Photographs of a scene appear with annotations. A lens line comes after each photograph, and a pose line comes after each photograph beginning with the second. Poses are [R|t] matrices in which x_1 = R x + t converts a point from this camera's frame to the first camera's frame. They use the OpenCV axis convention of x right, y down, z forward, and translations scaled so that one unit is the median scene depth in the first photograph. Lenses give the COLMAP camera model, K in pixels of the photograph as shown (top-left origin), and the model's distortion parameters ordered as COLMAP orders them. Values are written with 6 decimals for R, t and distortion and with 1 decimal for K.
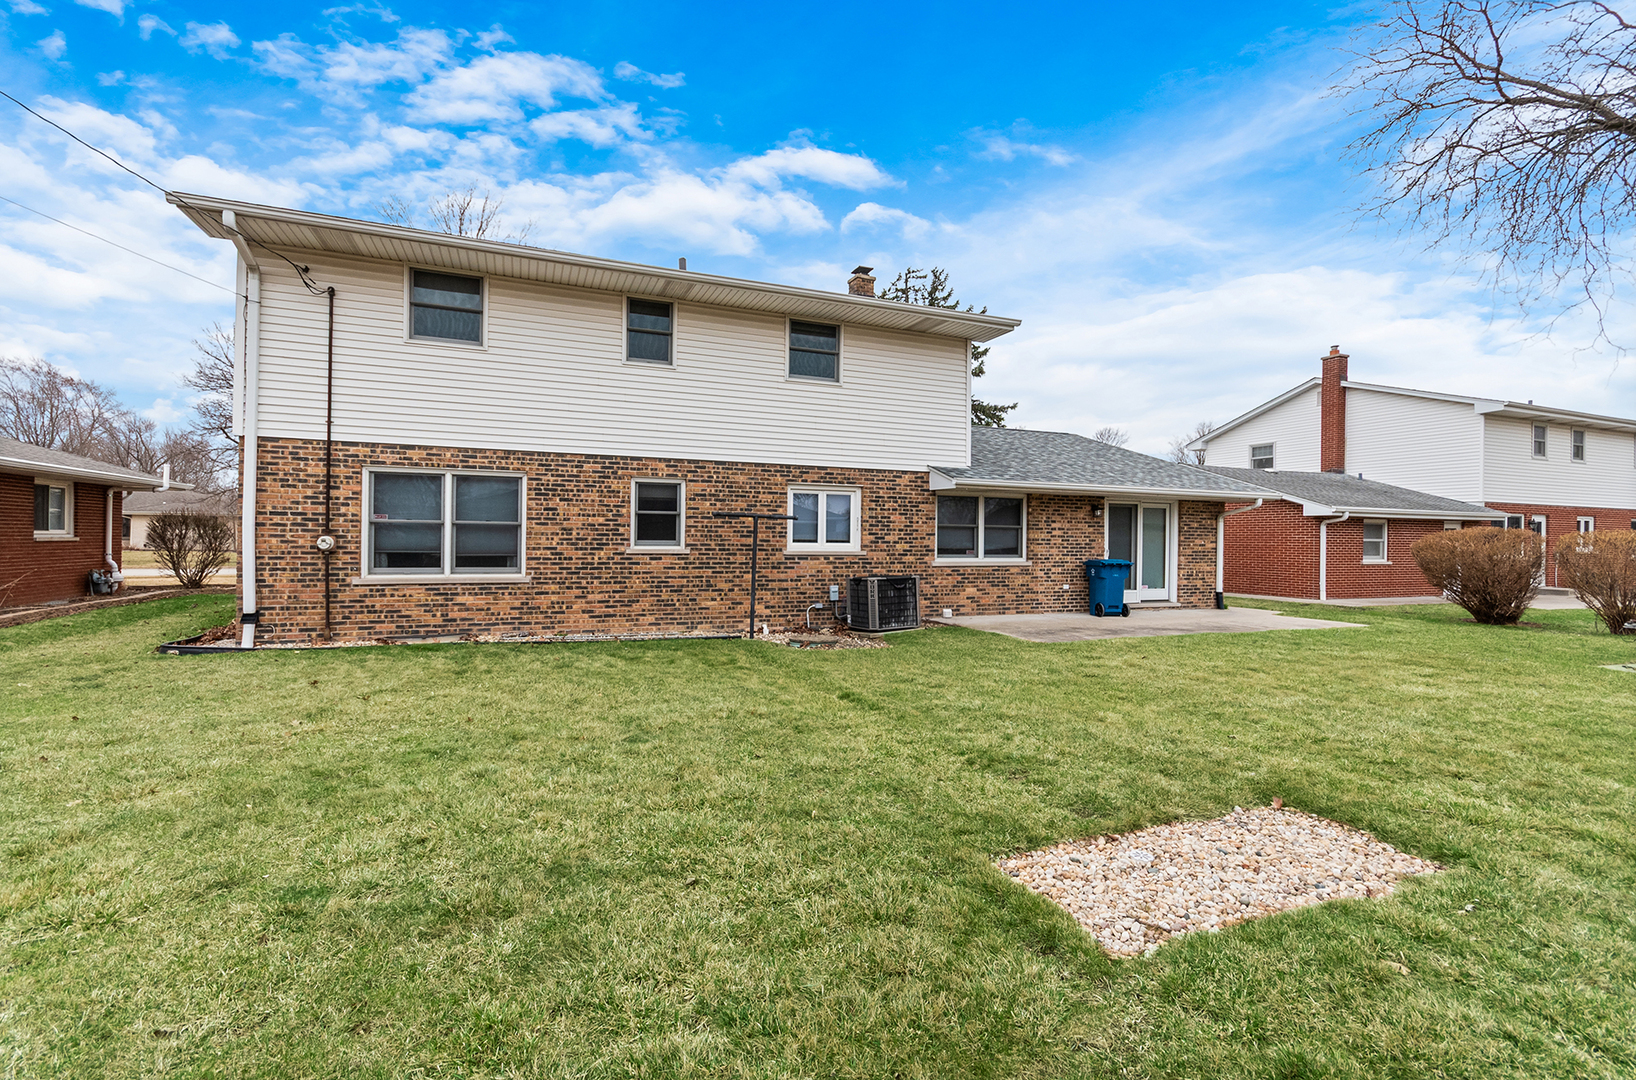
lens RADIAL K [[724.3, 0, 817.4], [0, 724.3, 552.4], [0, 0, 1]] dist [-0.001982, -0.000443]
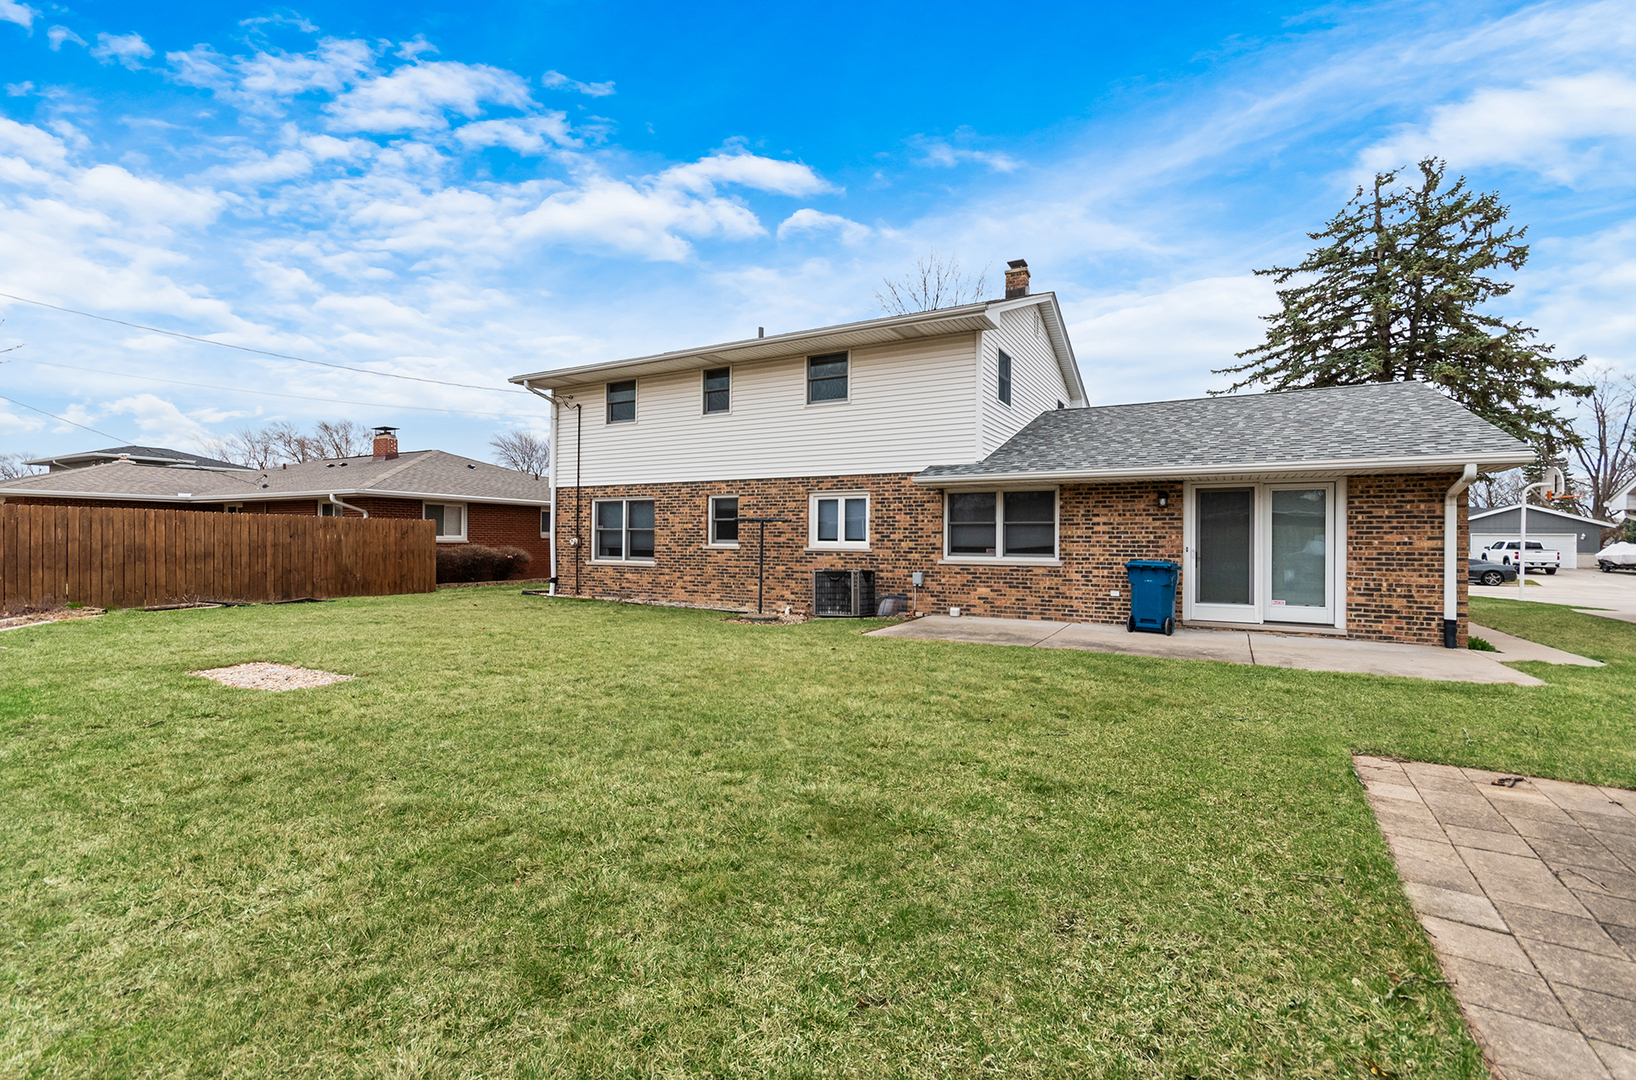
lens RADIAL K [[724.3, 0, 817.4], [0, 724.3, 552.4], [0, 0, 1]] dist [-0.001982, -0.000443]
pose [[0.622170, 0.005685, -0.782862, 0.911983], [-0.014089, 0.999893, -0.003936, 0.010032], [0.782755, 0.013479, 0.622183, 0.258962]]
